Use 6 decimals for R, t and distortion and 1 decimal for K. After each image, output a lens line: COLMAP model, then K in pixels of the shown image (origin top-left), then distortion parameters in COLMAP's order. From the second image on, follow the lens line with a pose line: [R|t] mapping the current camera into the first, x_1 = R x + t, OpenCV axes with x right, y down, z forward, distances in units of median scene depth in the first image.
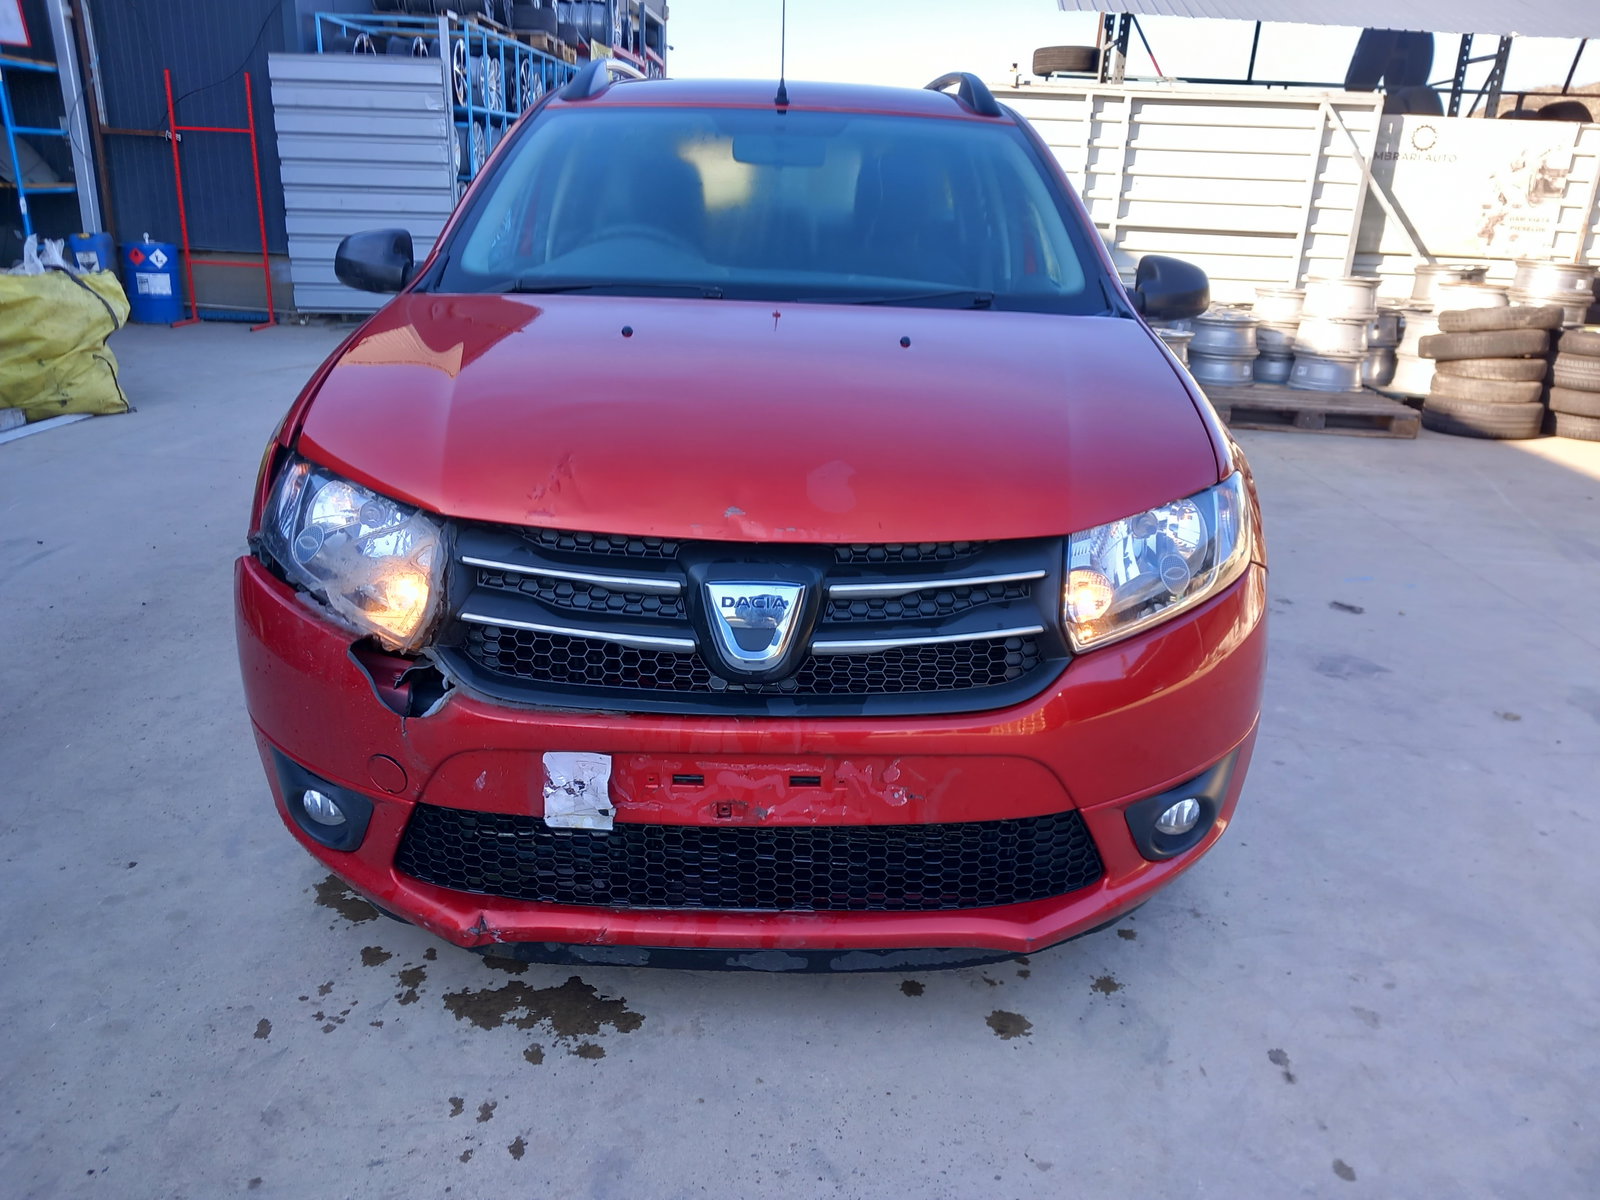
lens RADIAL K [[1271.7, 0, 804.9], [0, 1271.7, 594.5], [0, 0, 1]] dist [0.064264, -0.071836]
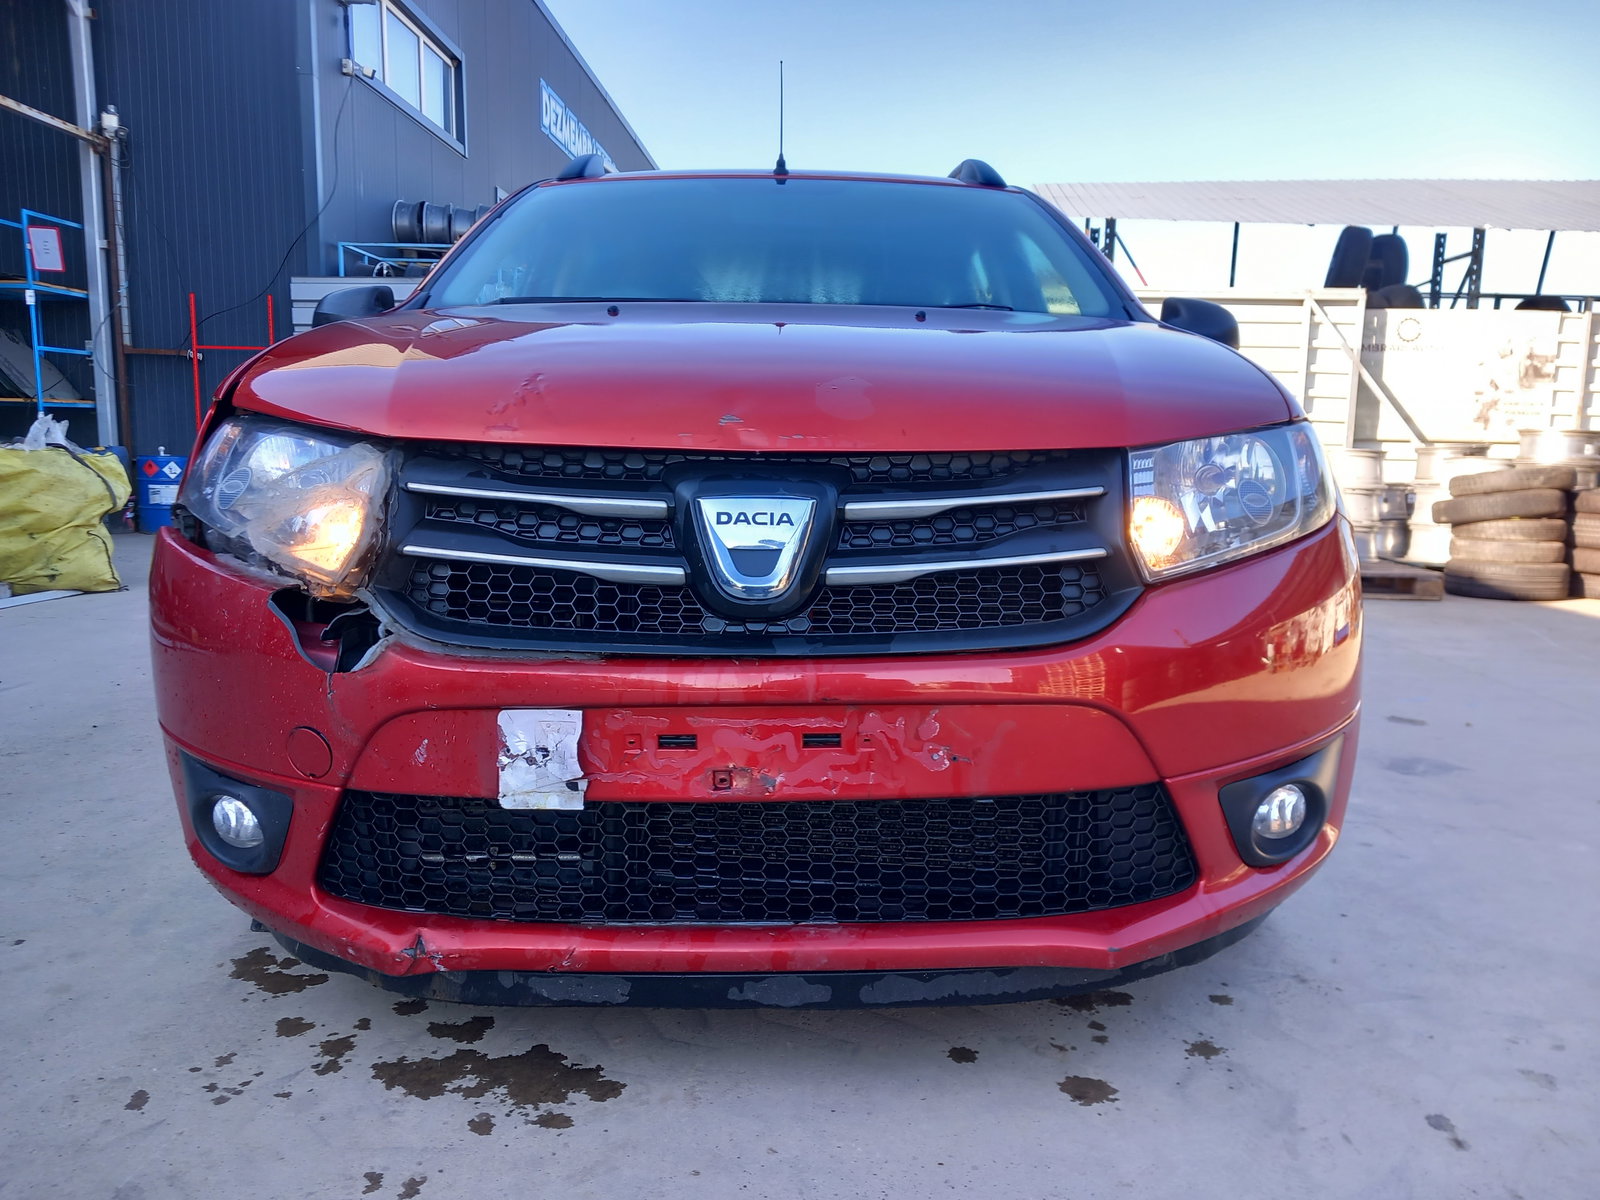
lens RADIAL K [[1262.5, 0, 800.0], [0, 1262.5, 600.0], [0, 0, 1]] dist [0.064569, -0.069792]
pose [[0.999709, -0.022673, -0.008279, -0.004665], [0.020715, 0.981969, -0.187902, 0.191269], [0.012390, 0.187675, 0.982153, 0.179937]]
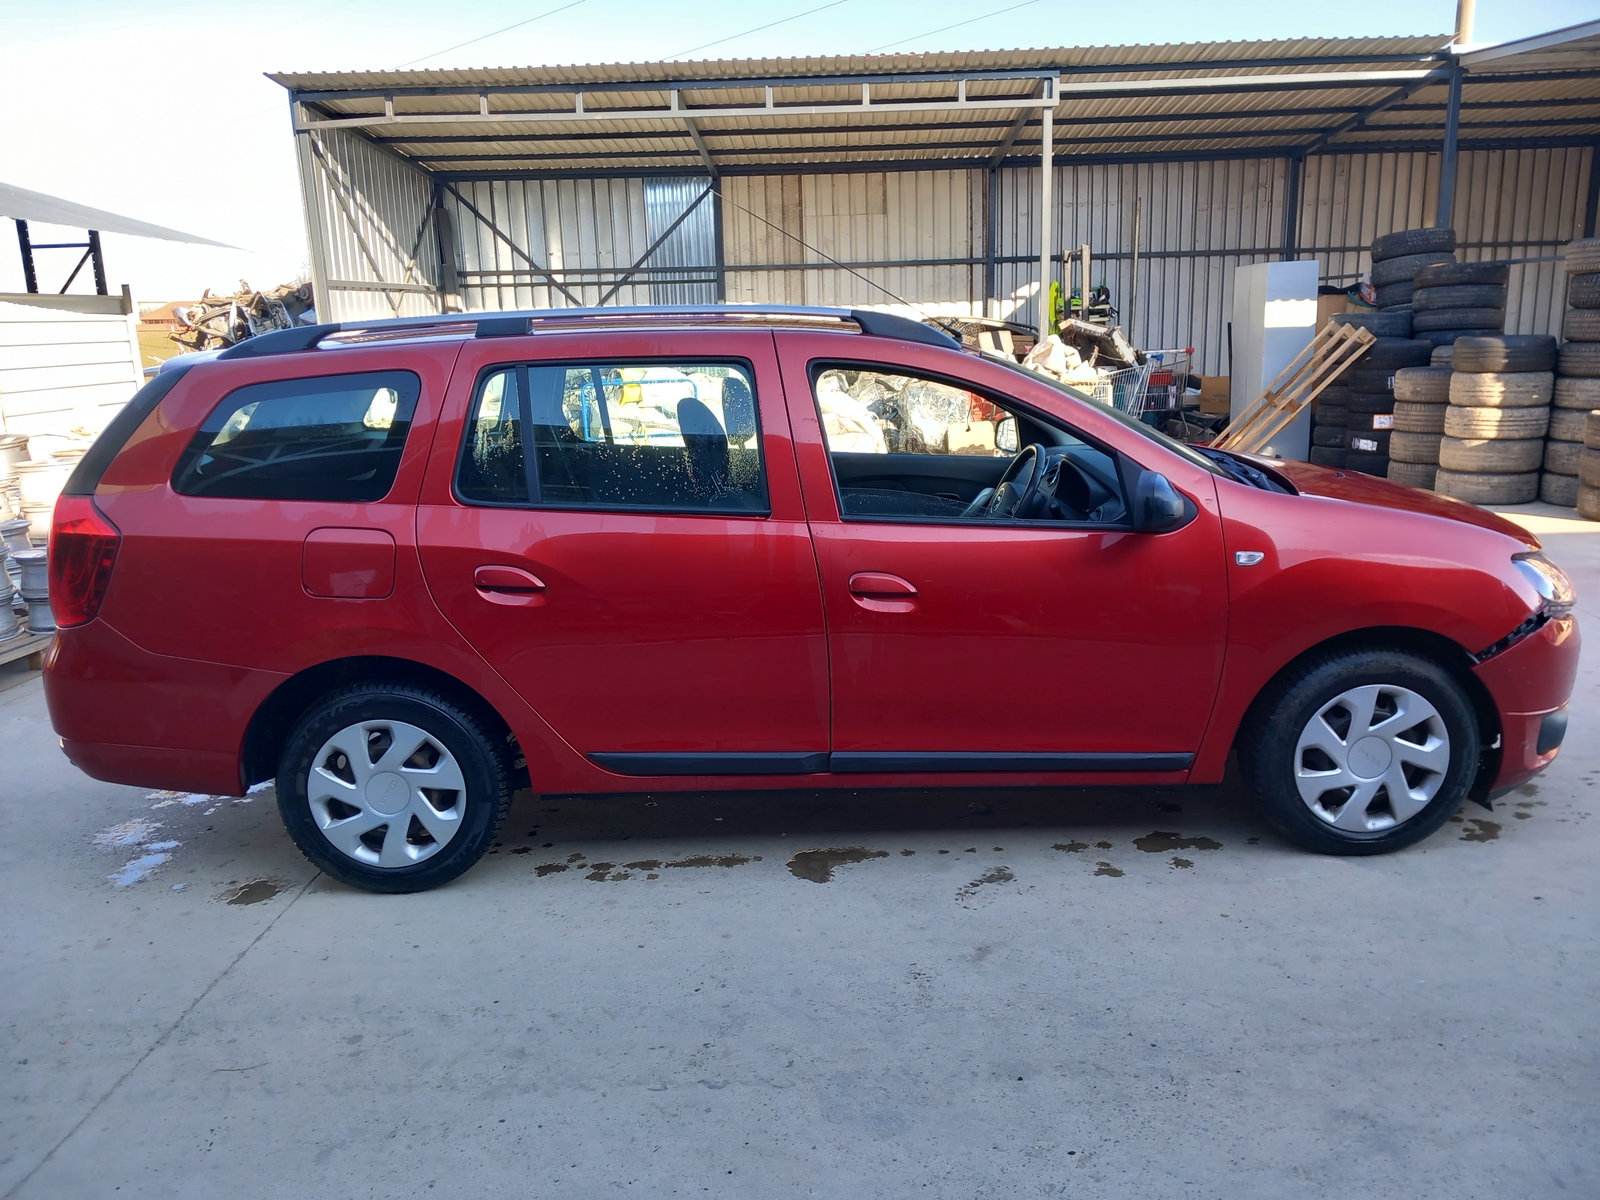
lens RADIAL K [[1262.5, 0, 800.0], [0, 1262.5, 600.0], [0, 0, 1]] dist [0.064569, -0.069792]
pose [[-0.027833, -0.257558, 0.965862, -2.109366], [0.336181, 0.907542, 0.251694, -0.836732], [-0.941386, 0.331710, 0.061326, 1.882583]]
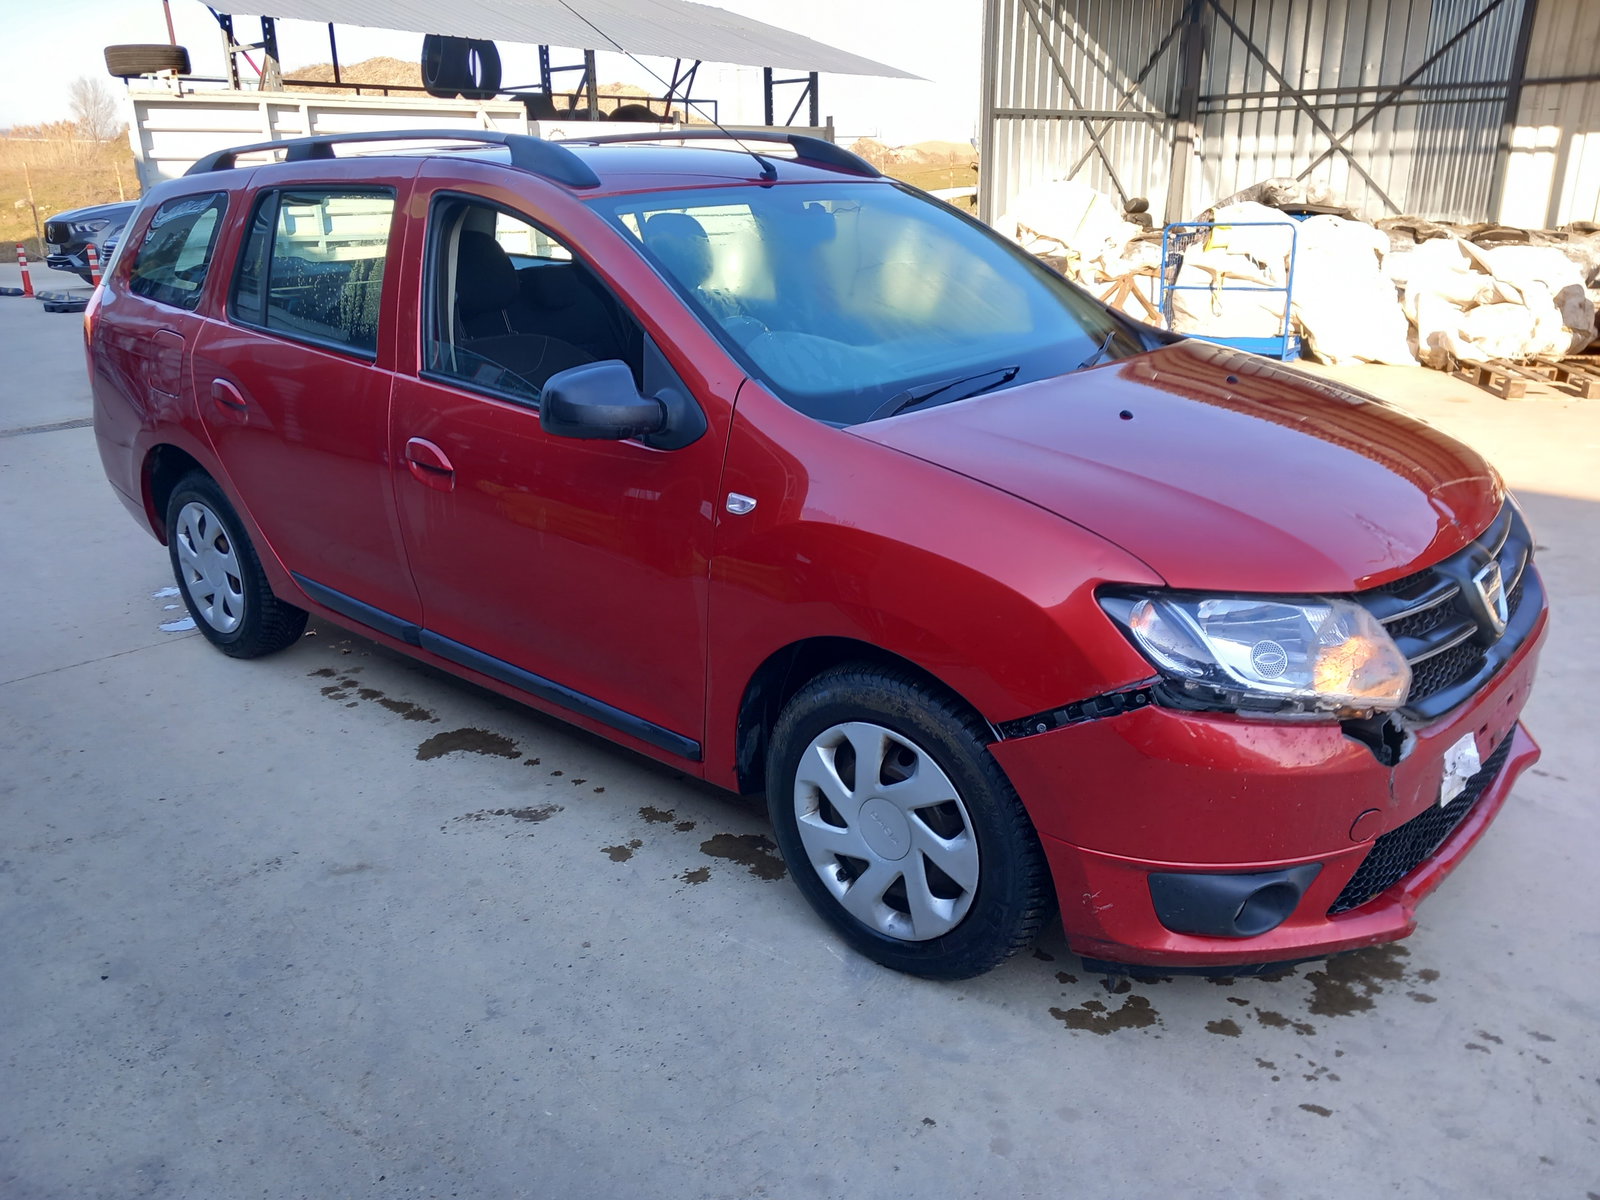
lens RADIAL K [[1271.7, 0, 804.9], [0, 1271.7, 594.5], [0, 0, 1]] dist [0.064264, -0.071836]
pose [[0.652377, -0.285649, 0.702004, -1.300522], [0.274221, 0.952463, 0.132726, -0.315198], [-0.706546, 0.105917, 0.699696, 0.508961]]
